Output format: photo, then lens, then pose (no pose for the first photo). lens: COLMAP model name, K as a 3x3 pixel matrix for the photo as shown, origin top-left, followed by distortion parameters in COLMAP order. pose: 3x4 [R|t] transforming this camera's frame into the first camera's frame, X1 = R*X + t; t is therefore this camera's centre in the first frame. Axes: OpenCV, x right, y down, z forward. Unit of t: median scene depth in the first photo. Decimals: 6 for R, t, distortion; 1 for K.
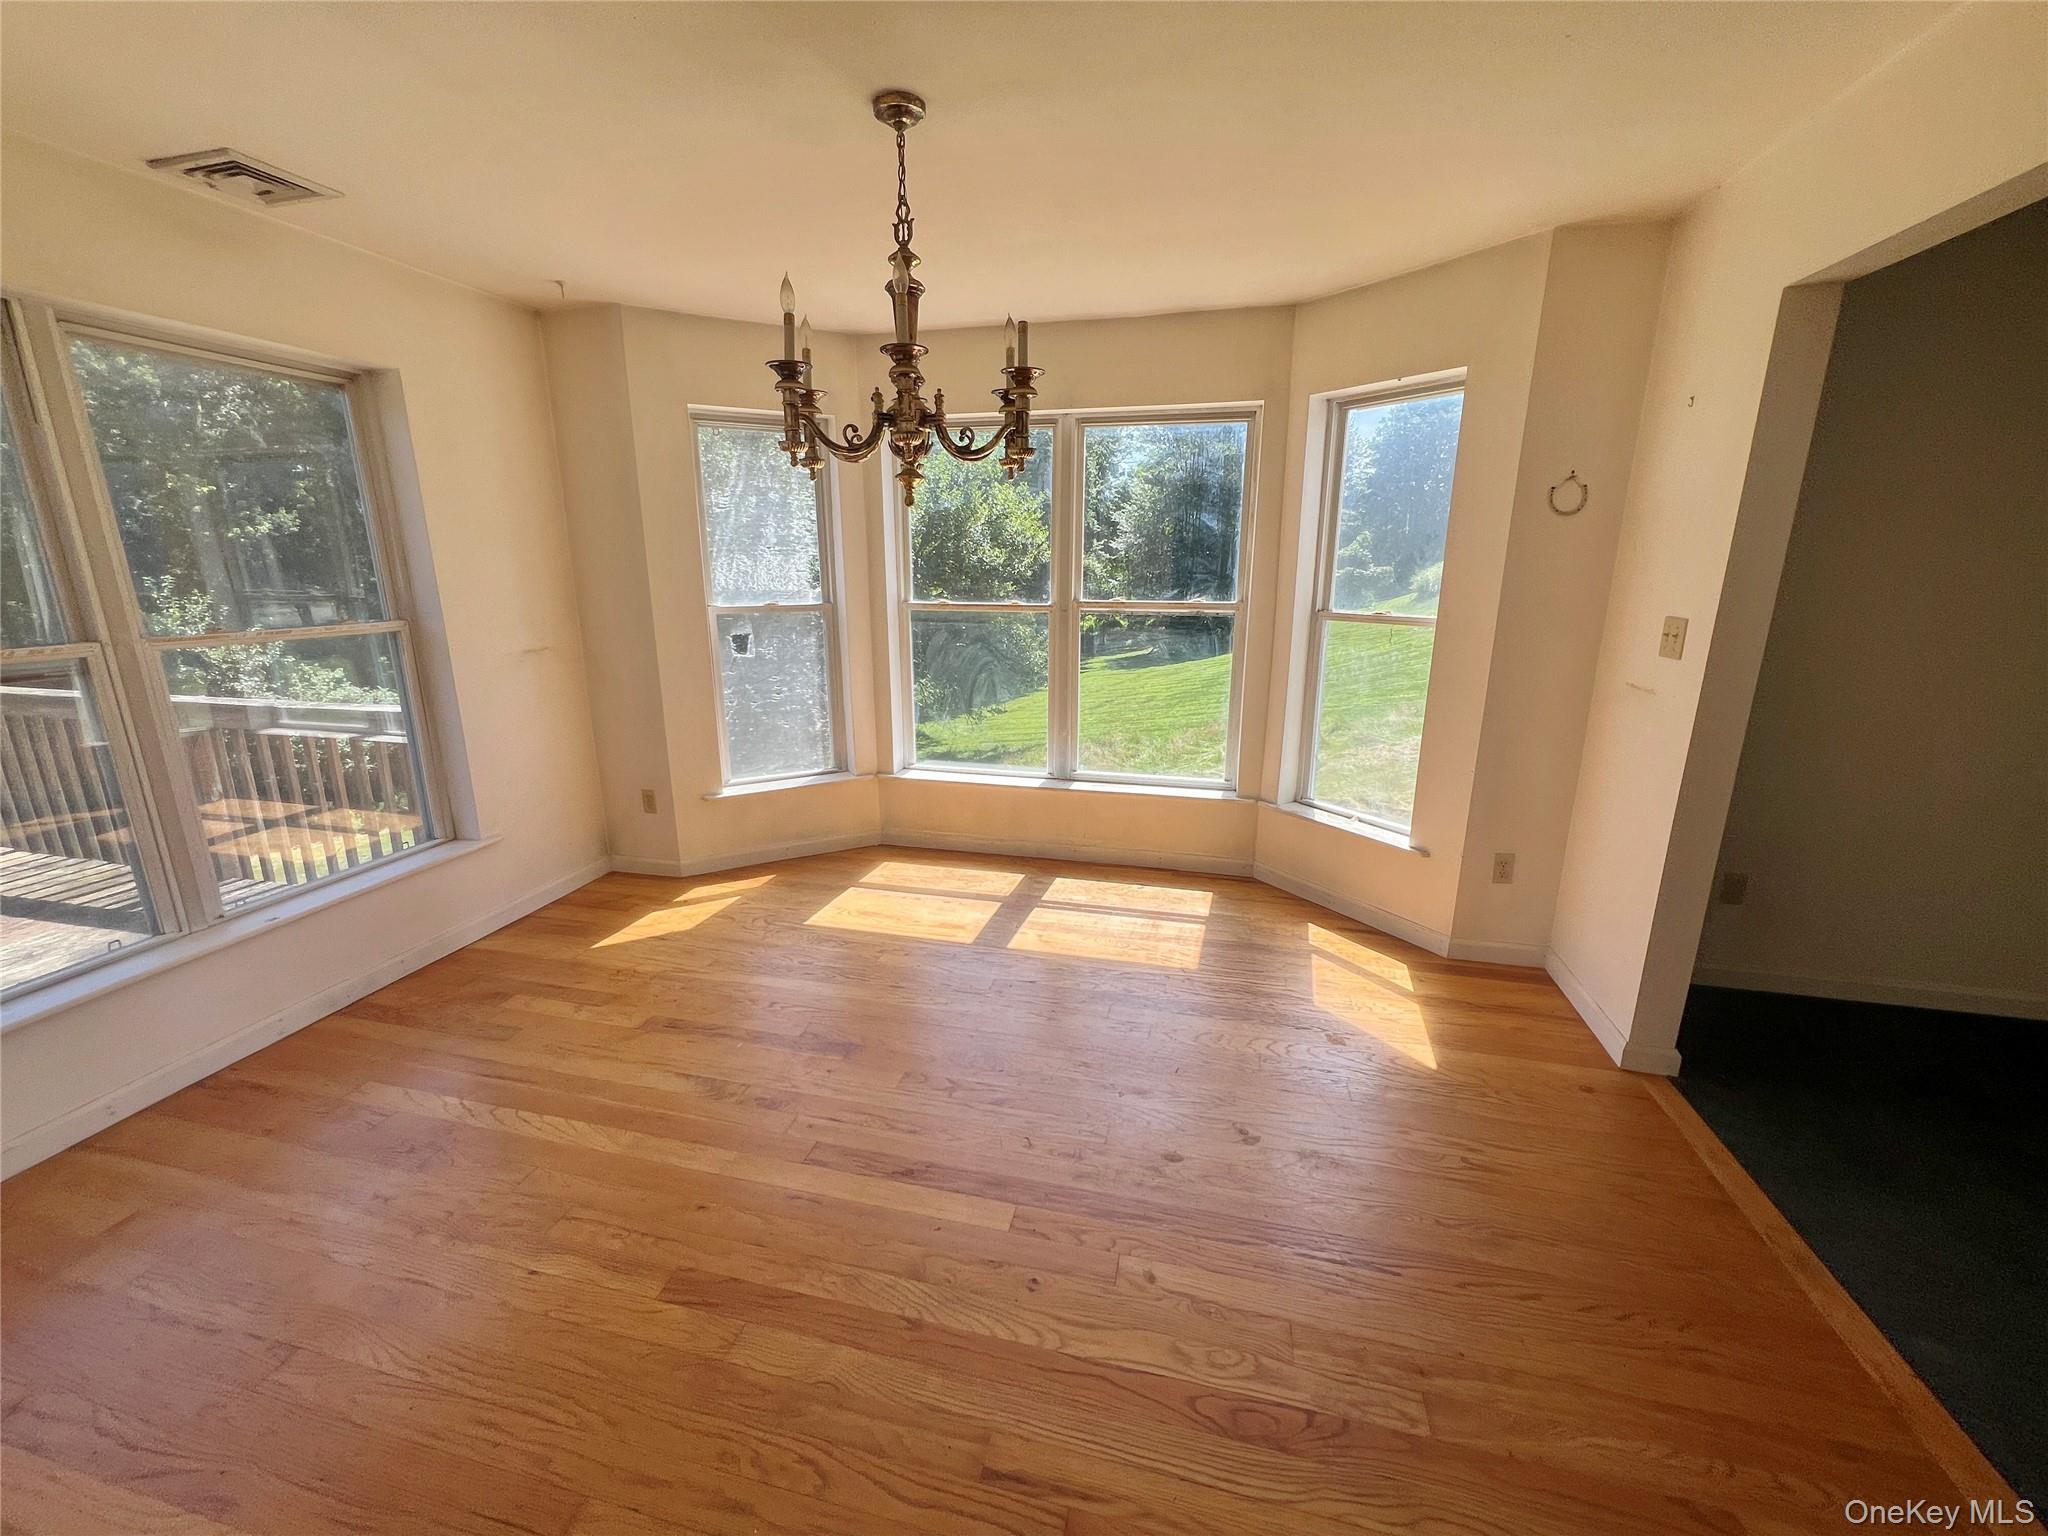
lens RADIAL K [[821.2, 0, 1025.1], [0, 821.2, 763.7], [0, 0, 1]] dist [-0.000808, -0.001005]
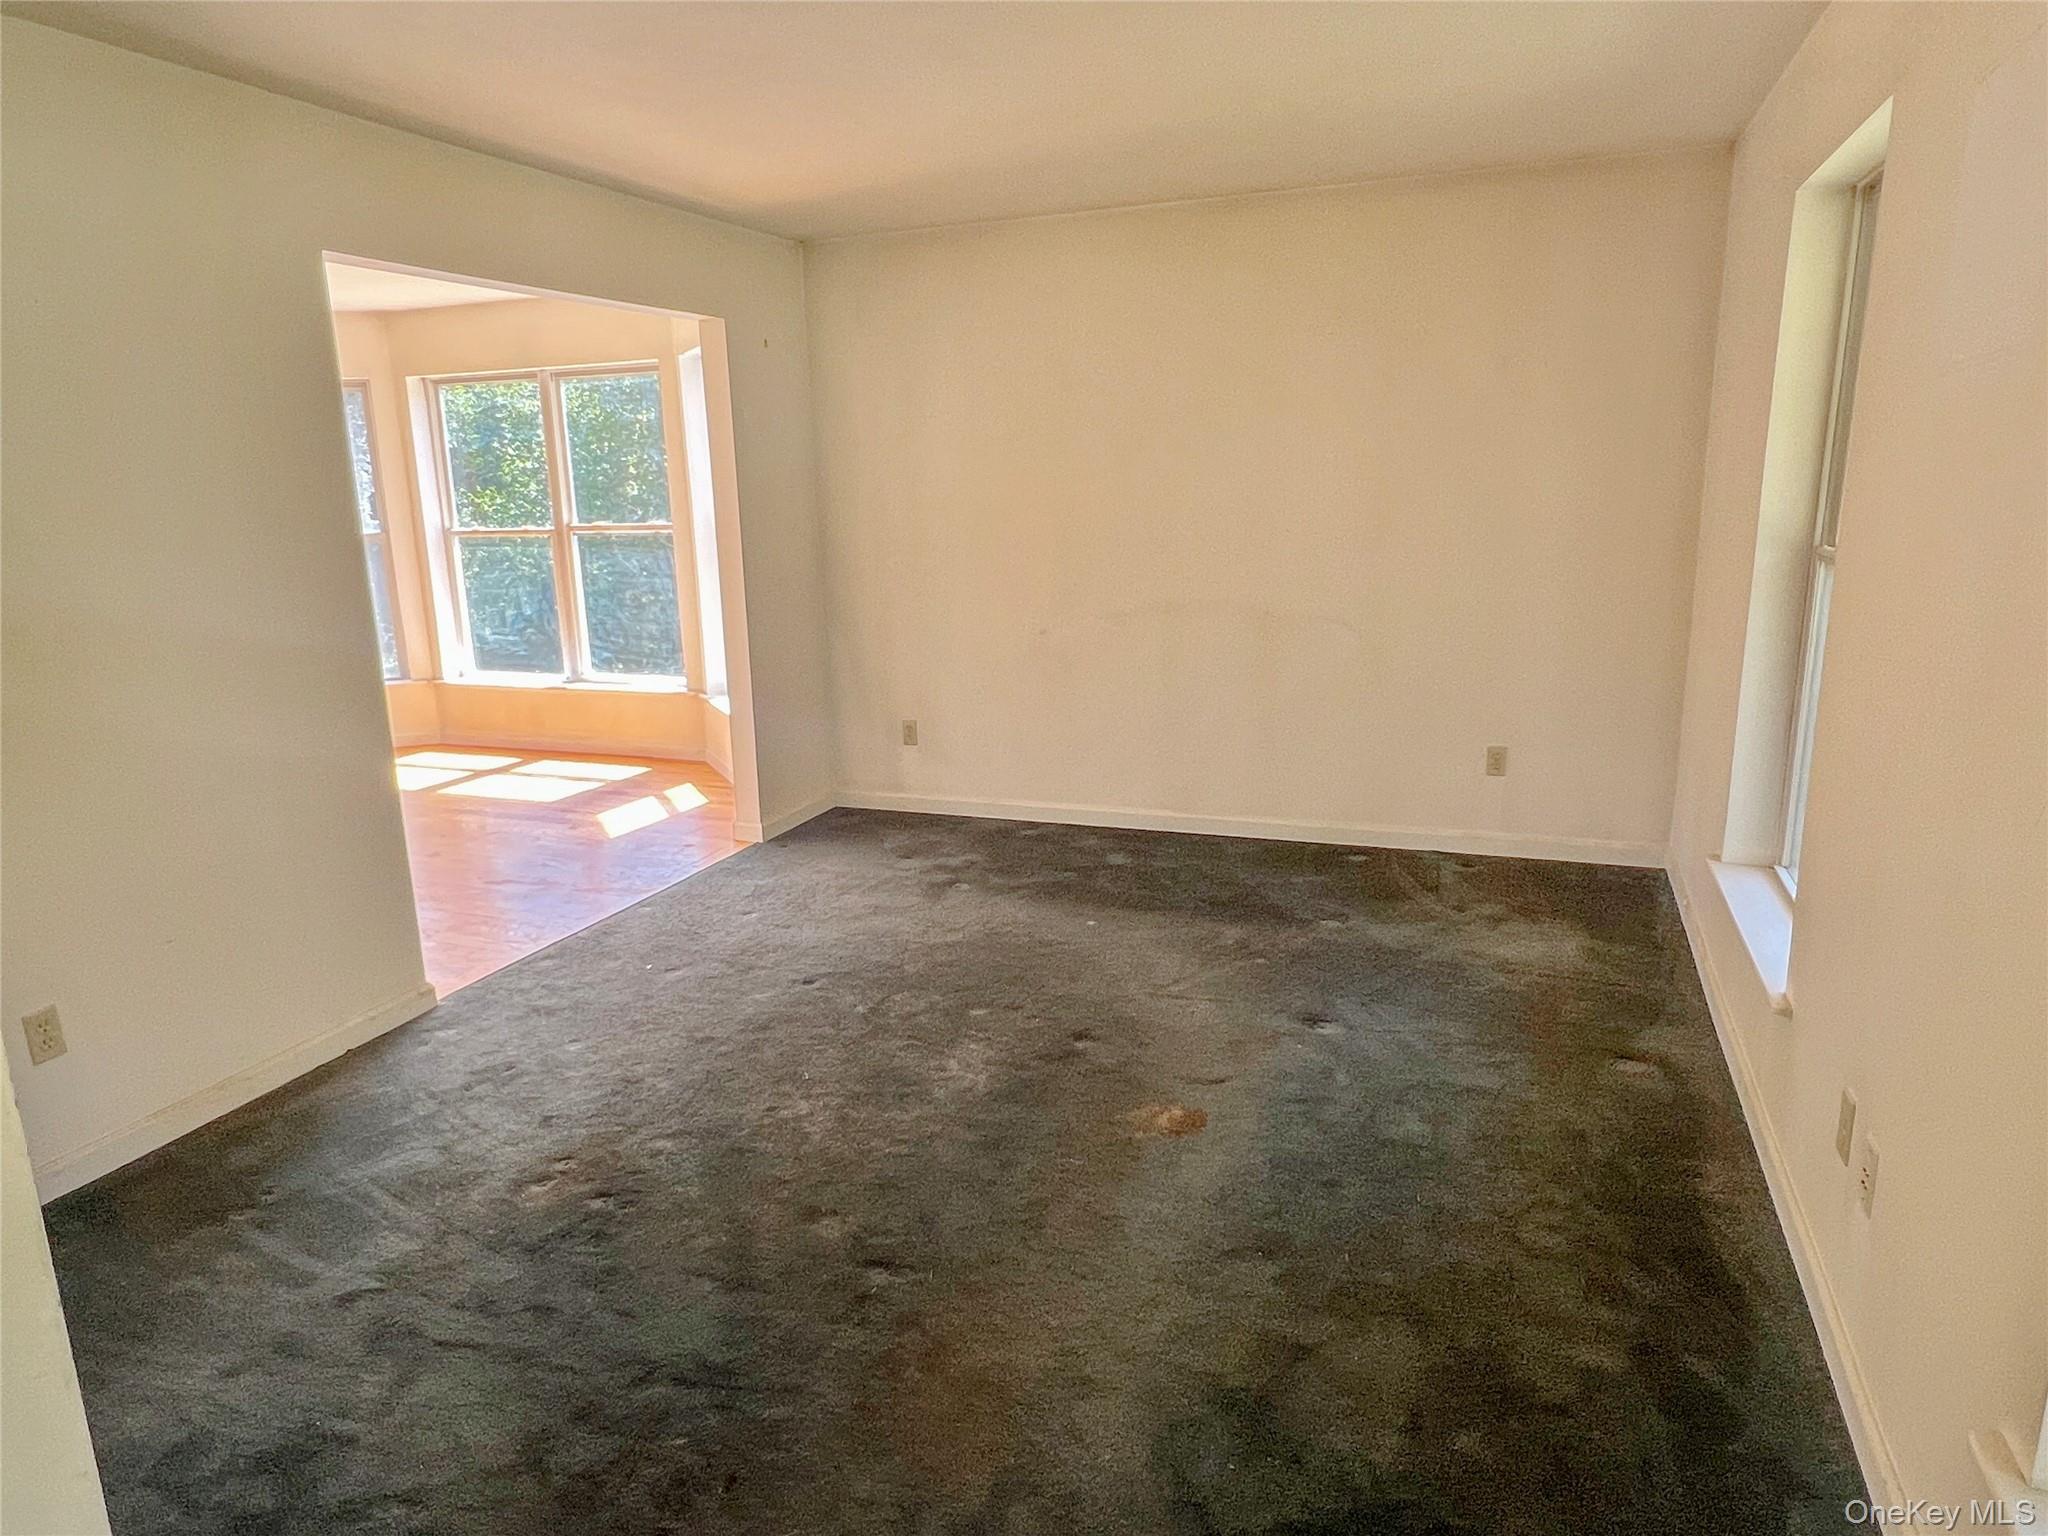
lens RADIAL K [[1260.2, 0, 1011.4], [0, 1260.2, 771.4], [0, 0, 1]] dist [-0.009058, -0.000616]
pose [[0.990208, 0.003278, -0.139563, 1.030578], [-0.005179, 0.999899, -0.013262, 0.188117], [0.139505, 0.013855, 0.990124, -0.742765]]
